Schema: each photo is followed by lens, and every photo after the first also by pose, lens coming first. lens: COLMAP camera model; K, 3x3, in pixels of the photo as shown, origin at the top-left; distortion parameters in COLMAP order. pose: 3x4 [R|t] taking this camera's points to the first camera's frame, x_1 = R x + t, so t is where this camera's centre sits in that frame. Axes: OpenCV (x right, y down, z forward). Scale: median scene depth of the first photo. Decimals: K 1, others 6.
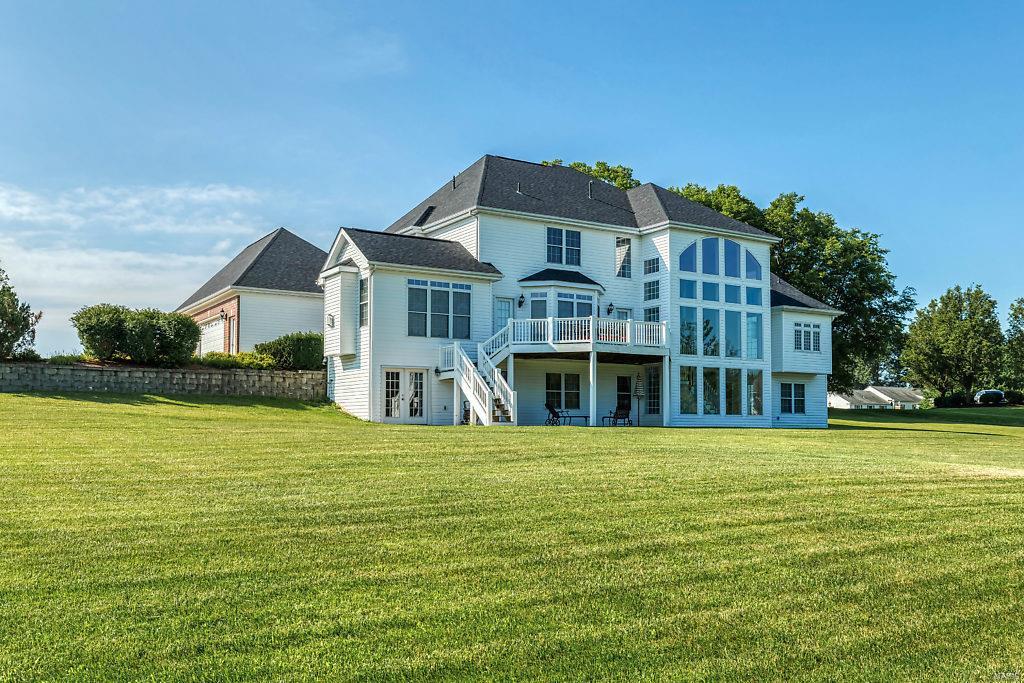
lens RADIAL K [[934.4, 0, 512.0], [0, 934.4, 341.5], [0, 0, 1]] dist [-0.006673, -0.000816]
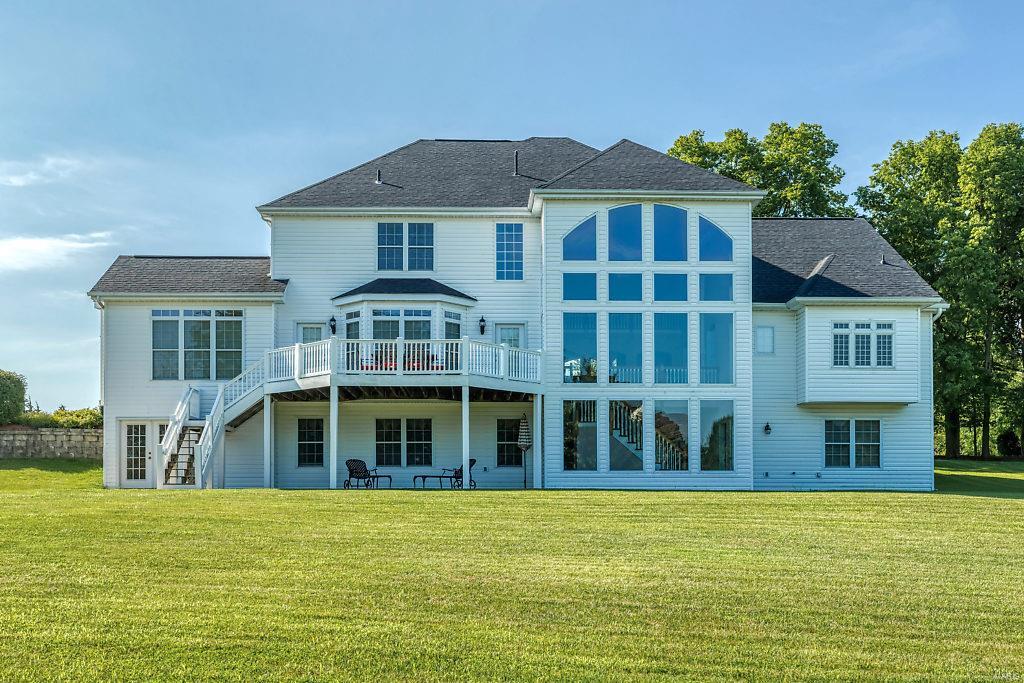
lens RADIAL K [[1074.6, 0, 513.8], [0, 1074.6, 440.4], [0, 0, 1]] dist [-0.007595, -0.005188]
pose [[0.862840, -0.030633, -0.504548, 0.544248], [0.050554, 0.998387, 0.025838, 0.033083], [0.502943, -0.047800, 0.862997, 0.301321]]
